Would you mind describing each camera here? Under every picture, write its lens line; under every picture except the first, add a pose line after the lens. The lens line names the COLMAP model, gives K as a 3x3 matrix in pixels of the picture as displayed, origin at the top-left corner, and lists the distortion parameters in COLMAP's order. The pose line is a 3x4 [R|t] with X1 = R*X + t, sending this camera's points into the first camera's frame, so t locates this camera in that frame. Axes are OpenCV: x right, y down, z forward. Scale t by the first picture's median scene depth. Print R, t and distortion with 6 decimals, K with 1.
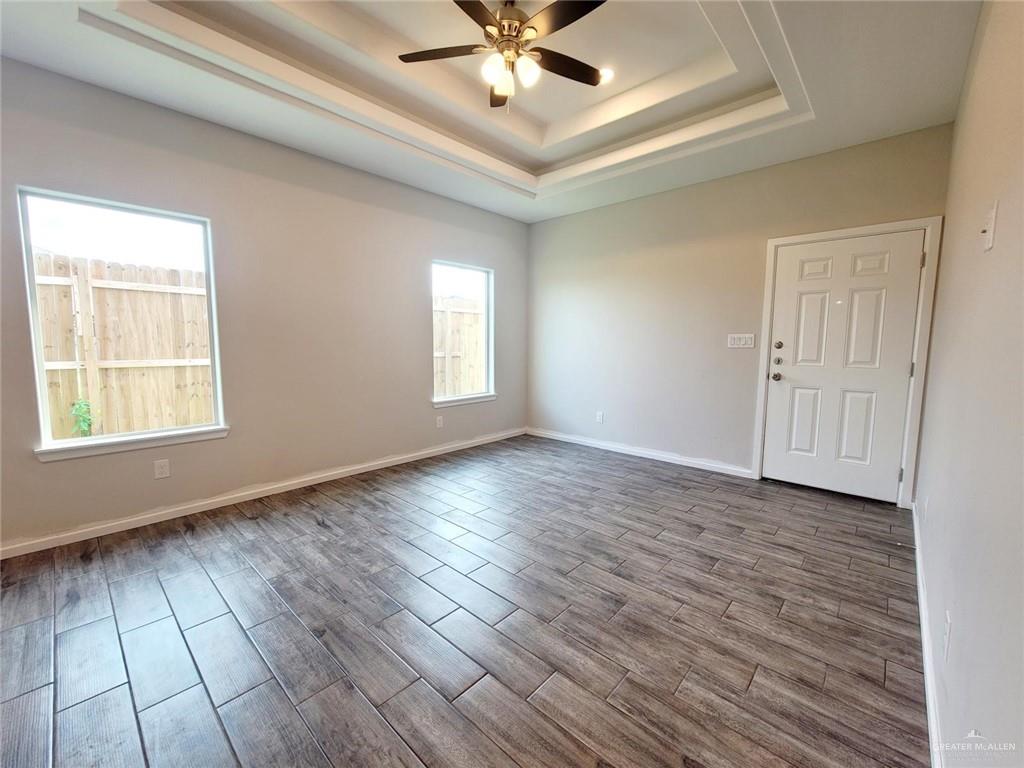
lens RADIAL K [[416.7, 0, 509.0], [0, 416.7, 383.8], [0, 0, 1]] dist [-0.003224, 0.000374]
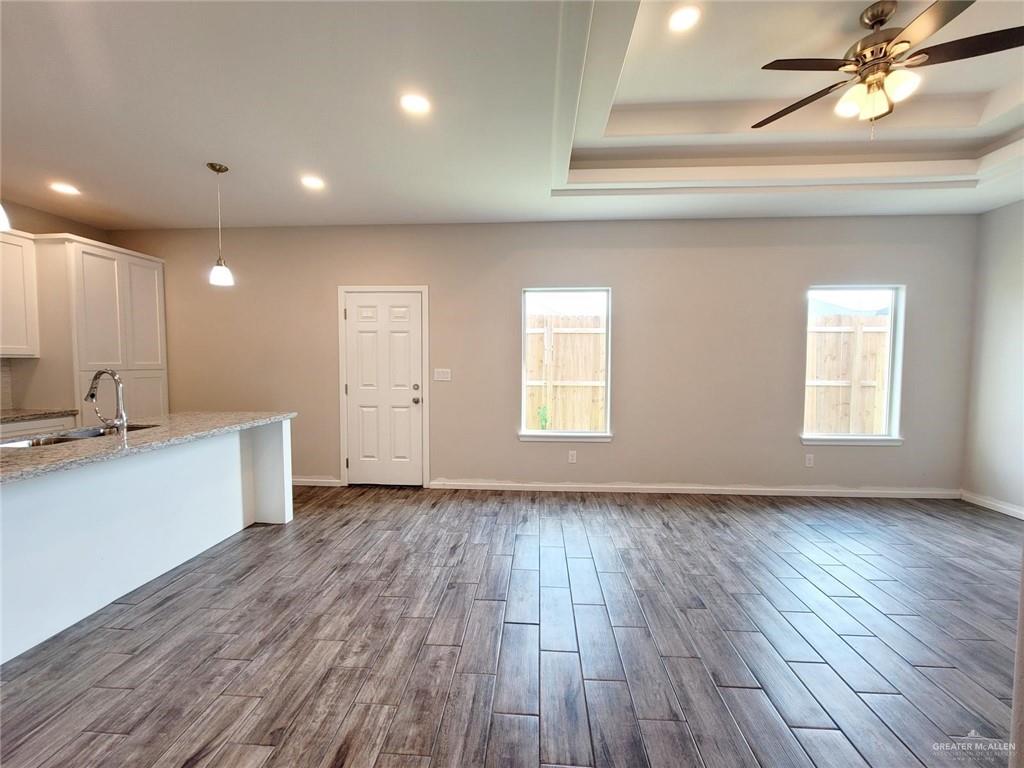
lens RADIAL K [[416.7, 0, 512.7], [0, 416.7, 383.1], [0, 0, 1]] dist [-0.003224, 0.000374]
pose [[0.628802, 0.037215, -0.776674, 0.174081], [-0.074569, 0.997136, -0.012593, -0.025071], [0.773982, 0.065834, 0.629776, -0.126104]]
